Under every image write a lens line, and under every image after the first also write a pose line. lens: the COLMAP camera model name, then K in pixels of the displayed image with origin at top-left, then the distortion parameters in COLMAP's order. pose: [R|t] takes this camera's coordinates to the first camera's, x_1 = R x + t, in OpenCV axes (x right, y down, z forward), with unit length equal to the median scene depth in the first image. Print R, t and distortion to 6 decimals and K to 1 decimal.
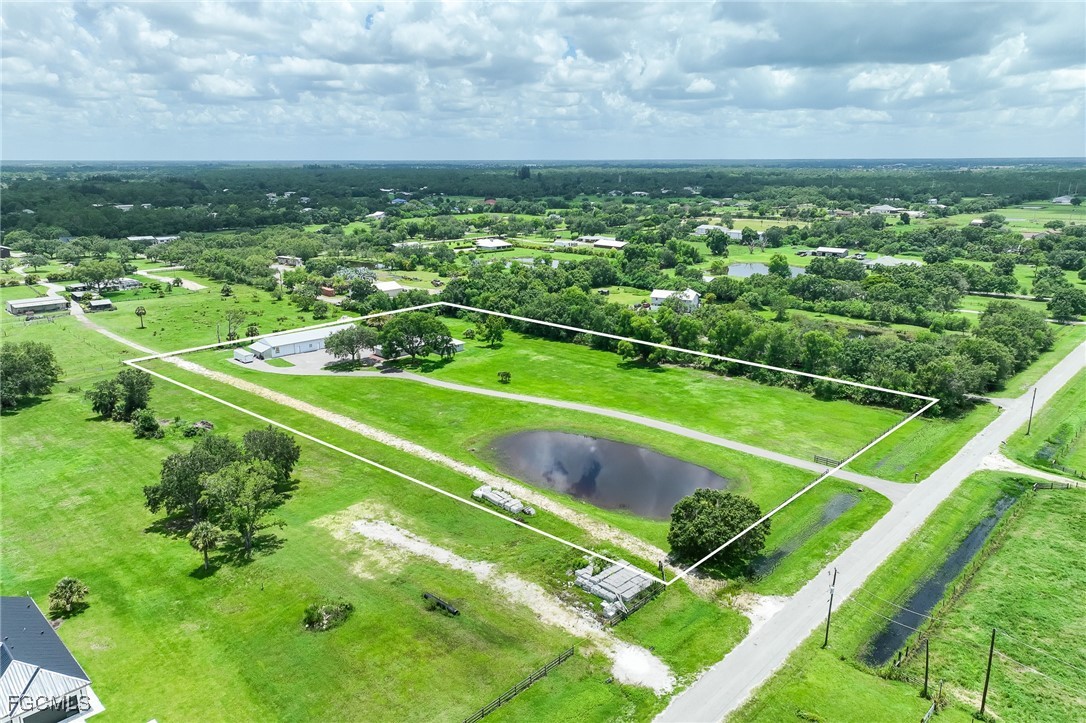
lens RADIAL K [[758.8, 0, 546.6], [0, 758.8, 350.4], [0, 0, 1]] dist [0.005568, 0.012435]
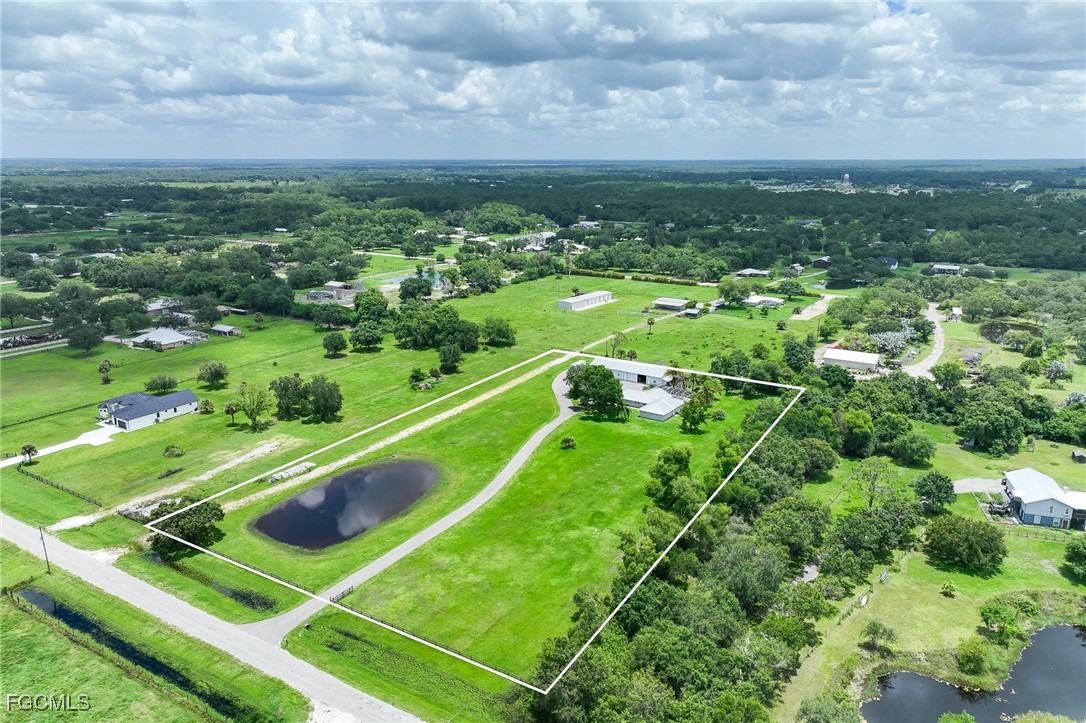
lens RADIAL K [[758.8, 0, 546.2], [0, 758.8, 366.8], [0, 0, 1]] dist [0.005568, 0.012435]
pose [[0.194877, 0.262193, -0.945134, 0.818357], [-0.240972, 0.946873, 0.212989, -0.254859], [0.950766, 0.186245, 0.247705, 0.630187]]
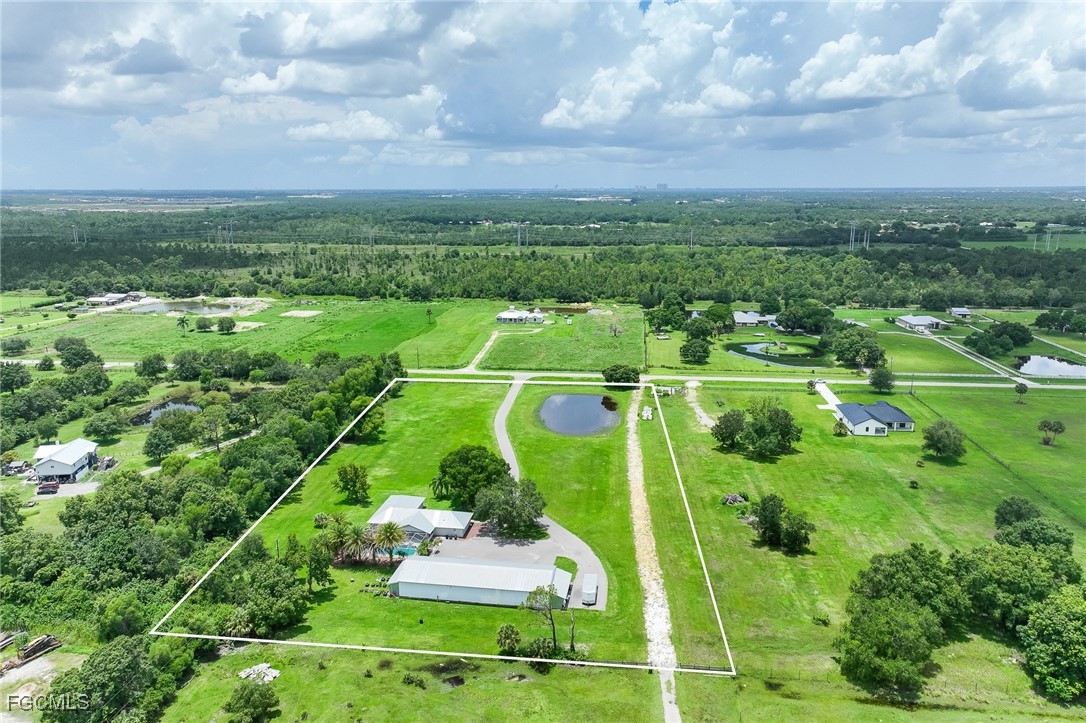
lens RADIAL K [[758.8, 0, 551.4], [0, 758.8, 361.5], [0, 0, 1]] dist [0.005568, 0.012435]
pose [[-0.606119, -0.175178, 0.775843, -0.861950], [0.199218, 0.910915, 0.361312, -0.422728], [-0.770020, 0.373560, -0.517224, 1.300200]]
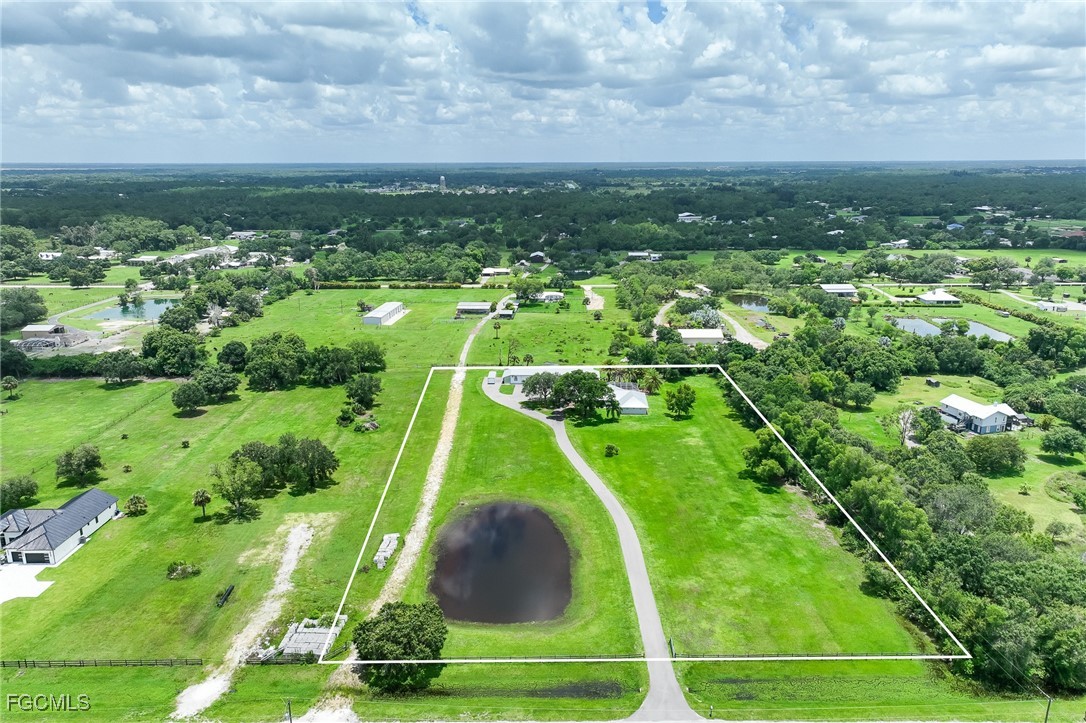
lens RADIAL K [[758.8, 0, 548.6], [0, 758.8, 364.4], [0, 0, 1]] dist [0.005568, 0.012435]
pose [[0.687721, 0.188135, -0.701174, 0.534616], [-0.176054, 0.980227, 0.090333, -0.143310], [0.704305, 0.061321, 0.707244, 0.185301]]
